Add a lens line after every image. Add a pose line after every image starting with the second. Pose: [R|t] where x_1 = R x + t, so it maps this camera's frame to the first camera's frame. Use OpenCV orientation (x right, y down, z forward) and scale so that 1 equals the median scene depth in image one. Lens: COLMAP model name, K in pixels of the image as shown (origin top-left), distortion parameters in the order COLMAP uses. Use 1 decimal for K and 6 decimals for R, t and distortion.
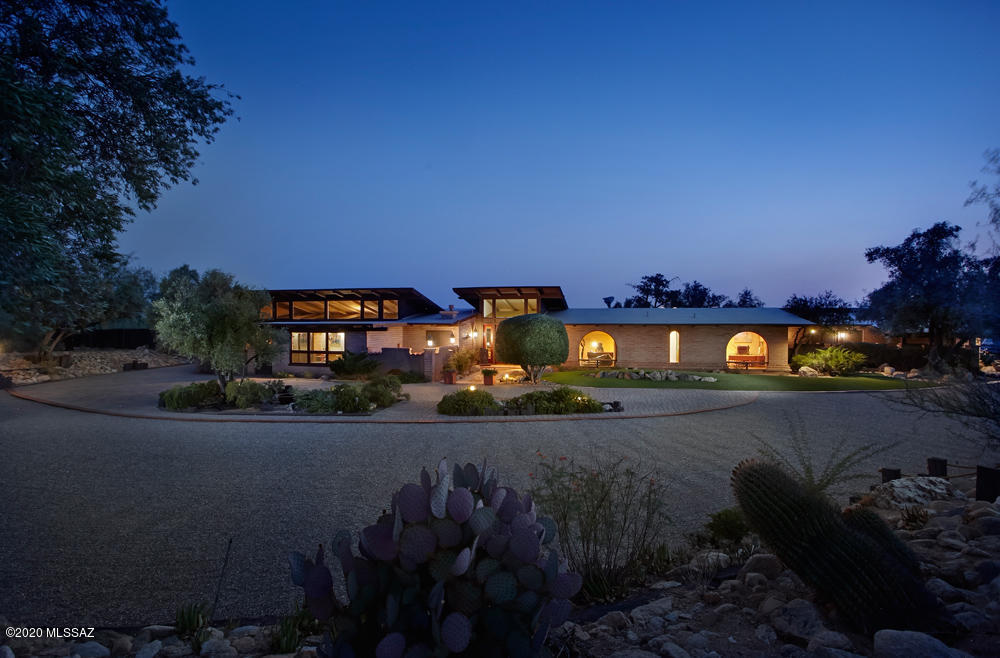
lens RADIAL K [[523.9, 0, 496.3], [0, 523.9, 327.0], [0, 0, 1]] dist [-0.000656, 0.000130]
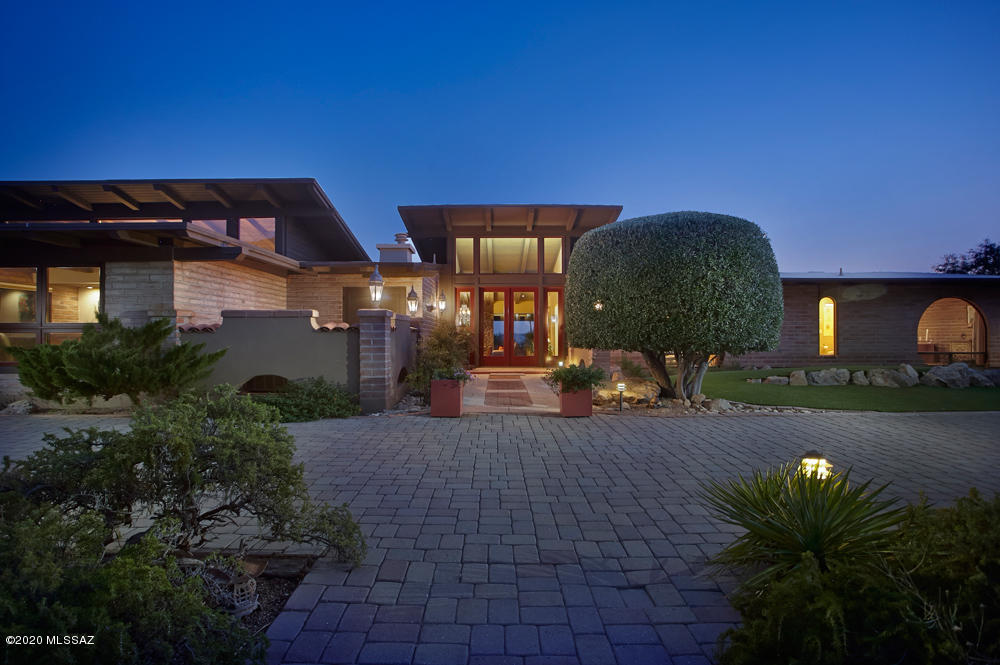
lens RADIAL K [[523.9, 0, 506.0], [0, 523.9, 331.7], [0, 0, 1]] dist [-0.000656, 0.000130]
pose [[0.974272, 0.000297, 0.225375, -0.099118], [0.002595, 0.999918, -0.012537, 0.048377], [-0.225360, 0.012800, 0.974191, 0.532790]]
